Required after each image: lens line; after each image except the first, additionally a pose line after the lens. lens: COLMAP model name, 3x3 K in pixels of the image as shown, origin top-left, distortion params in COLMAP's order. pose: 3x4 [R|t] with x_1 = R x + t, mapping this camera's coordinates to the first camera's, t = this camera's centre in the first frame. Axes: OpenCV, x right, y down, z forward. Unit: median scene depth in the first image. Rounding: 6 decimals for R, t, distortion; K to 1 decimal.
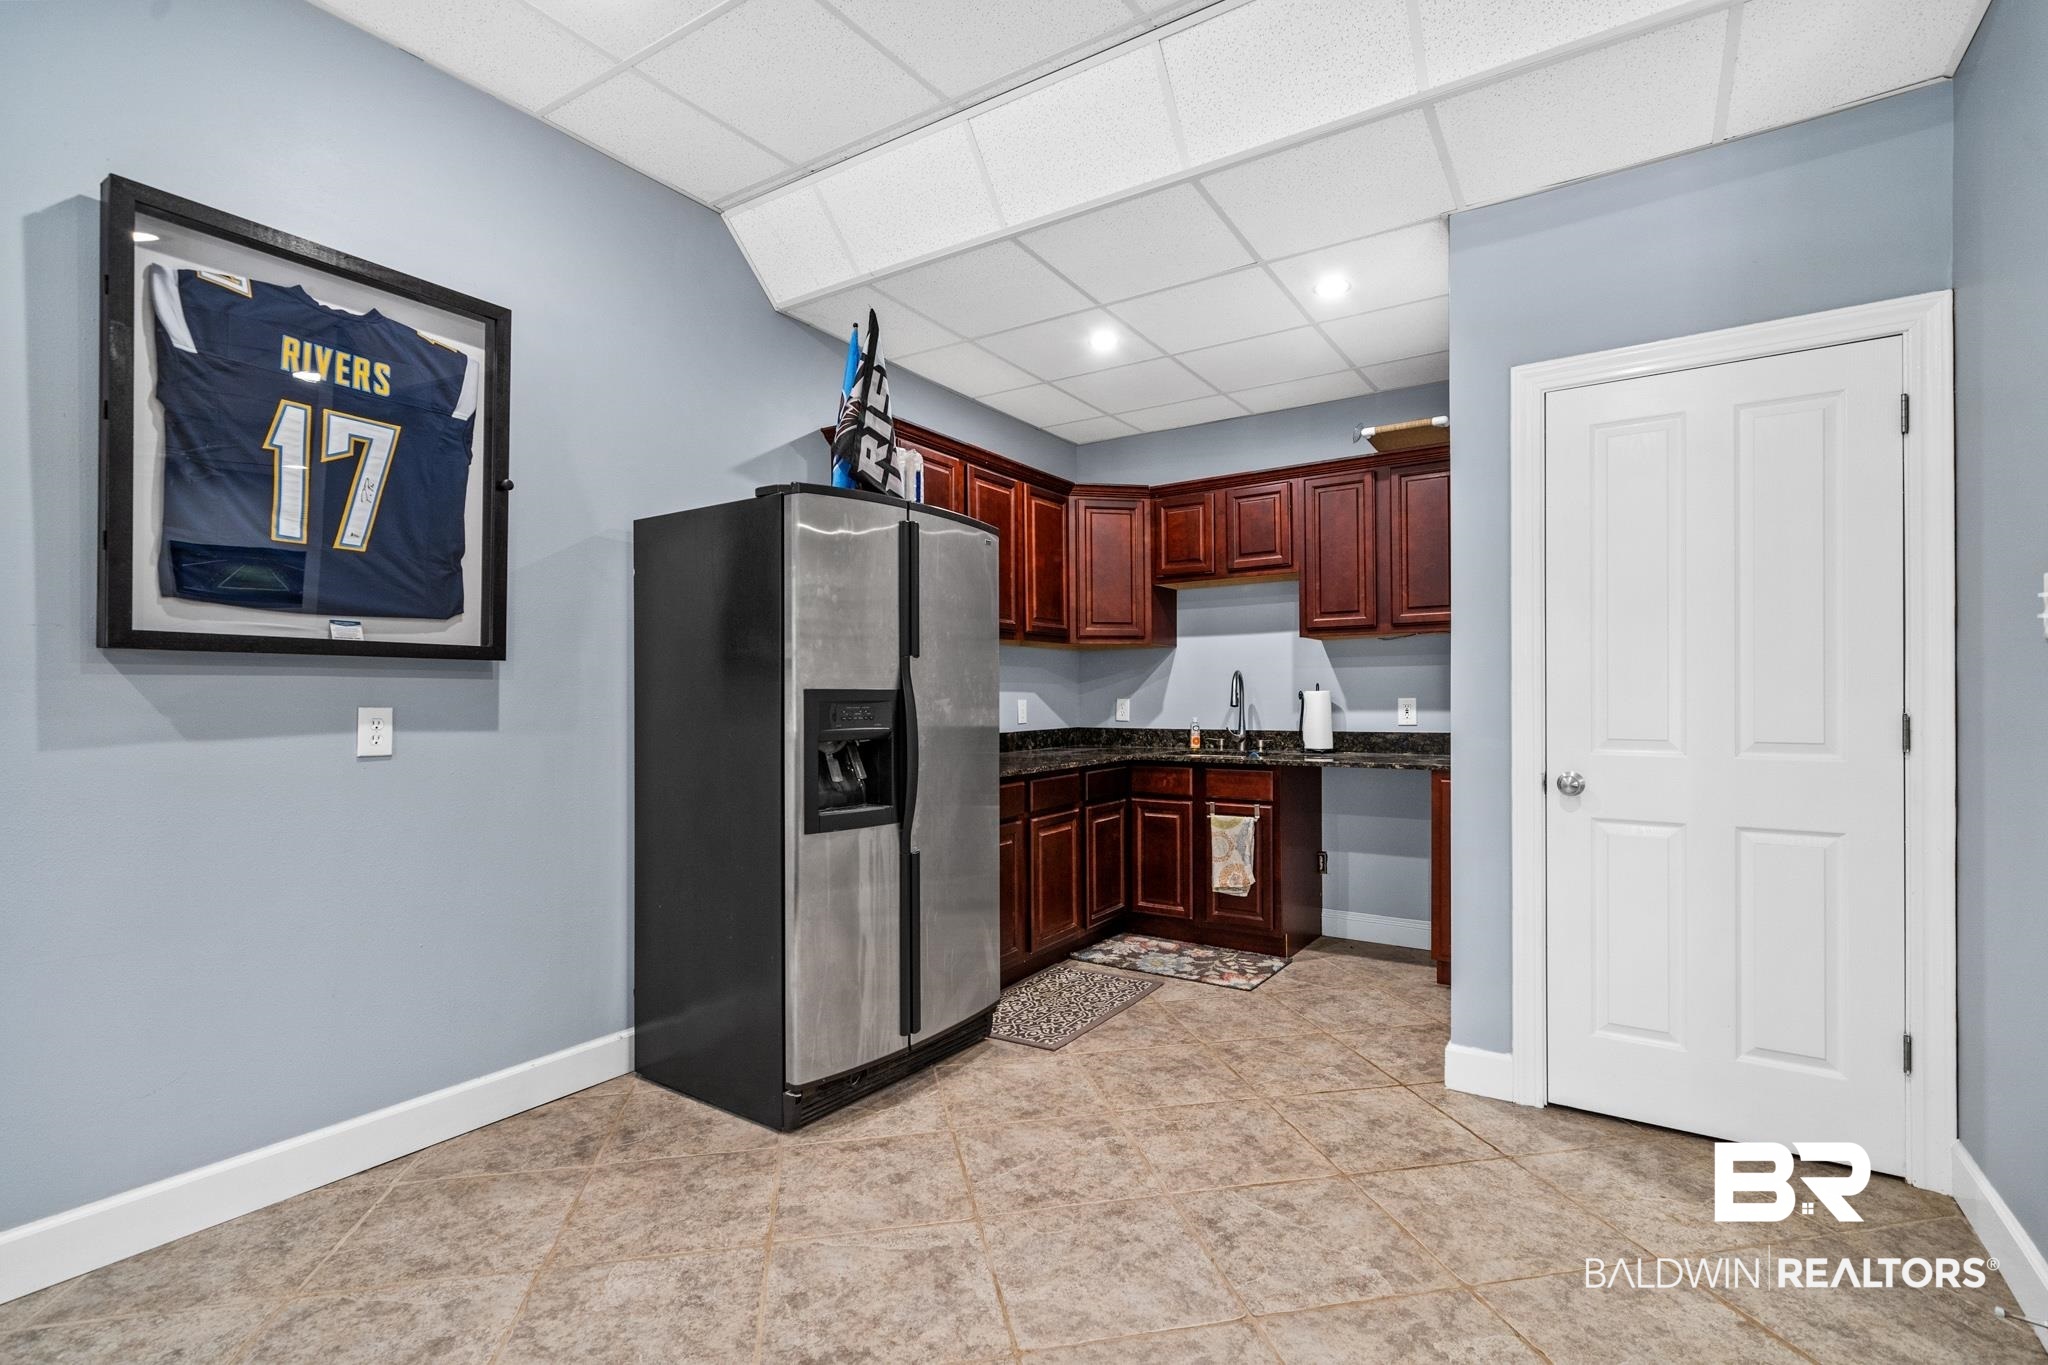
lens RADIAL K [[940.7, 0, 1025.0], [0, 940.7, 687.7], [0, 0, 1]] dist [0.005840, -0.000324]
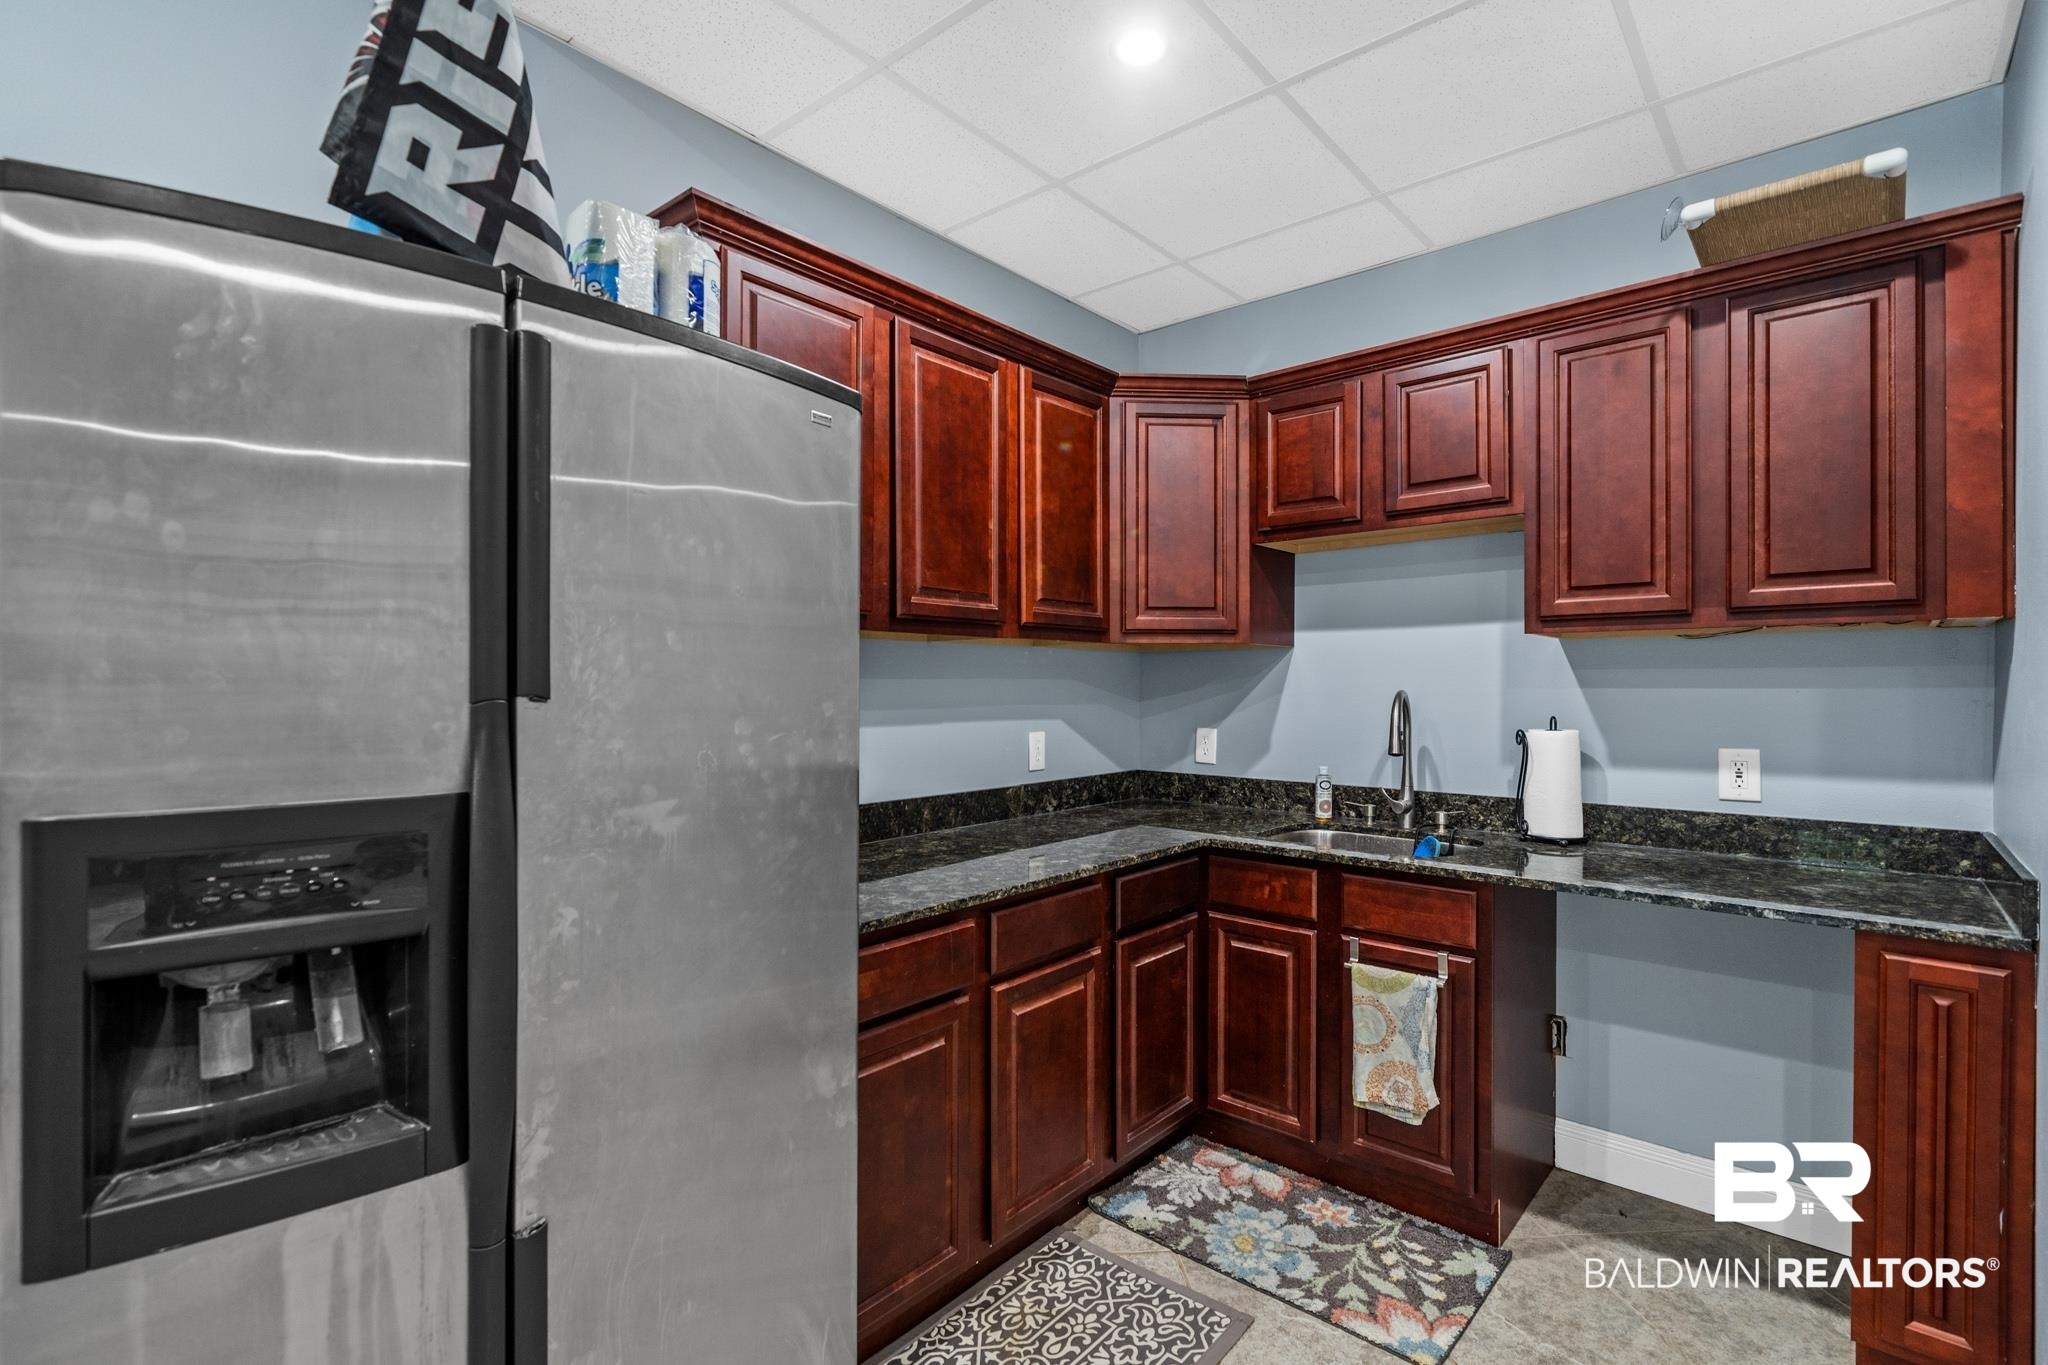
lens RADIAL K [[940.7, 0, 1022.4], [0, 940.7, 679.8], [0, 0, 1]] dist [0.005840, -0.000324]
pose [[0.990881, 0.007469, -0.134532, 0.080922], [-0.006678, 0.999958, 0.006329, -0.029277], [0.134574, -0.005373, 0.990889, 0.434557]]
